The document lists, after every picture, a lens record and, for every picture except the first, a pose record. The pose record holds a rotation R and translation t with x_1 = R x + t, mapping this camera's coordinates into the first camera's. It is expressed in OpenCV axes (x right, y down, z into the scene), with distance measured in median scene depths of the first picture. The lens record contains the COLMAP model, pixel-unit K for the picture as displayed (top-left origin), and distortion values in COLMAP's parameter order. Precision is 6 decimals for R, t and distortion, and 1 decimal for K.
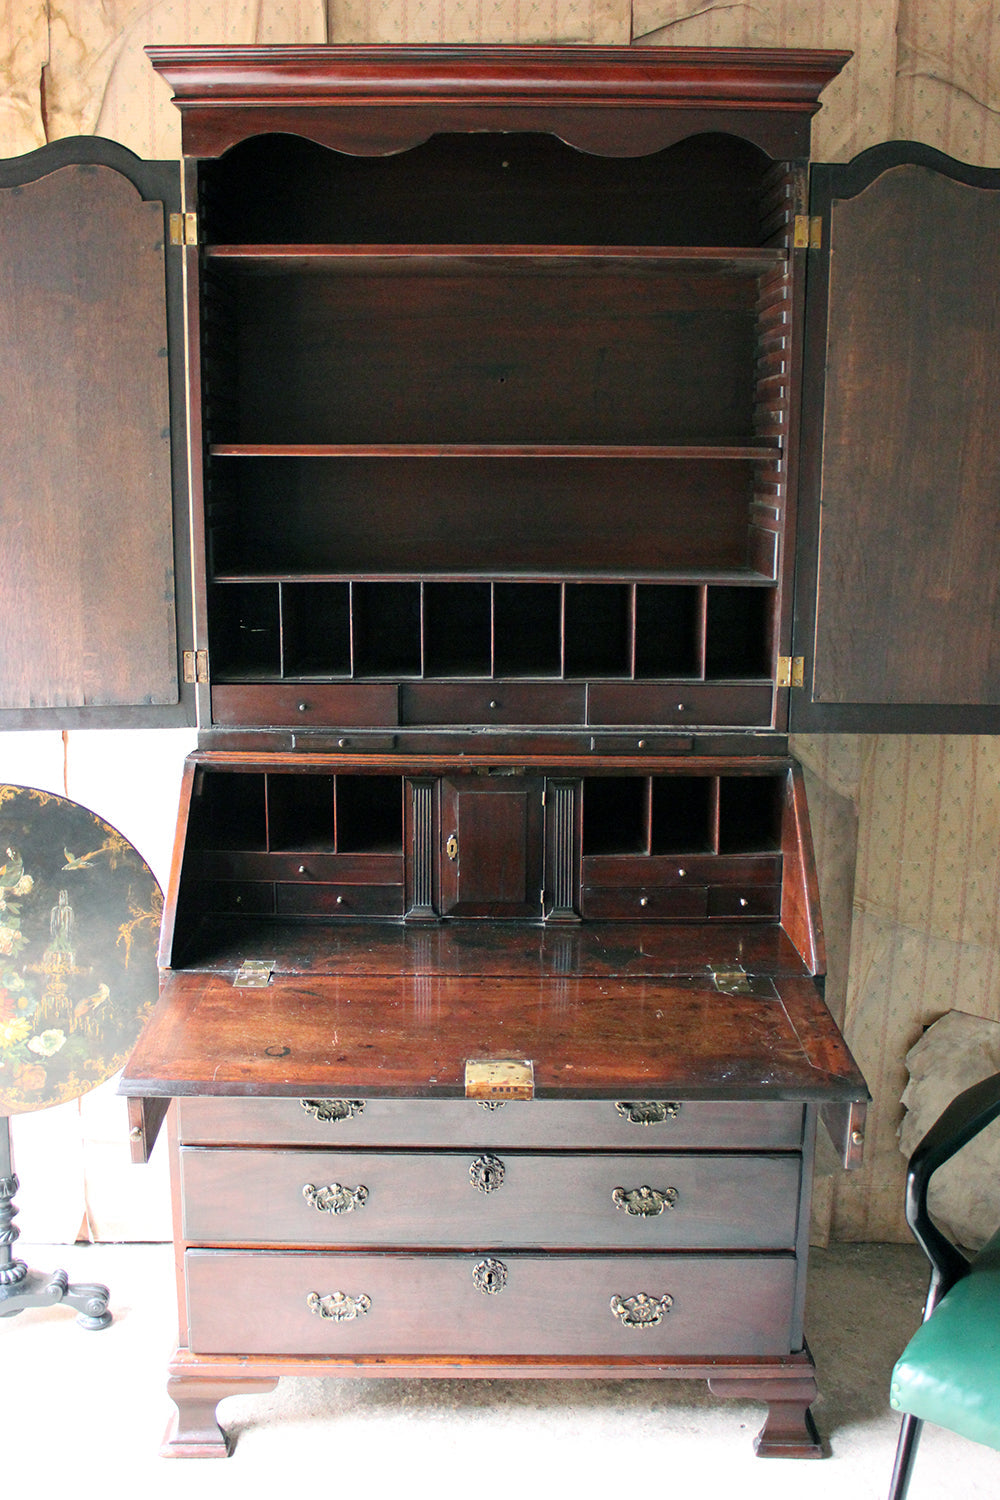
lens RADIAL K [[1511.6, 0, 535.8], [0, 1511.6, 705.4], [0, 0, 1]] dist [-0.085618, 0.000000]
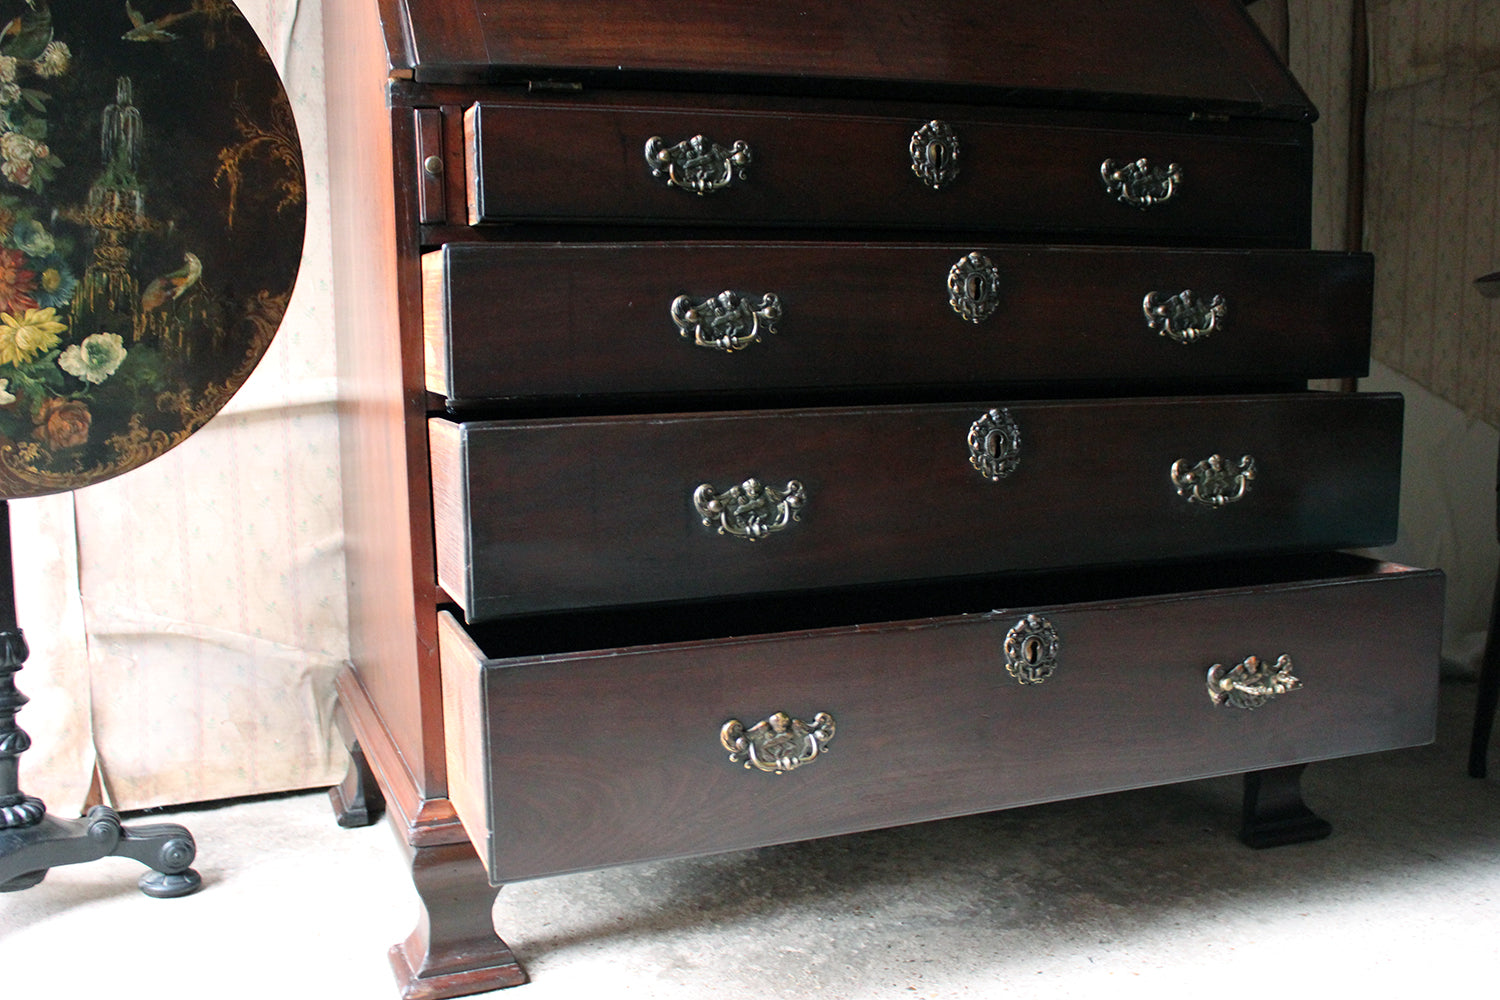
lens RADIAL K [[1511.6, 0, 741.9], [0, 1511.6, 505.2], [0, 0, 1]] dist [-0.085618, 0.000000]
pose [[0.940930, -0.071368, 0.330995, -0.289902], [0.090499, 0.994979, -0.042729, 0.334458], [-0.326284, 0.070160, 0.942665, 0.386727]]
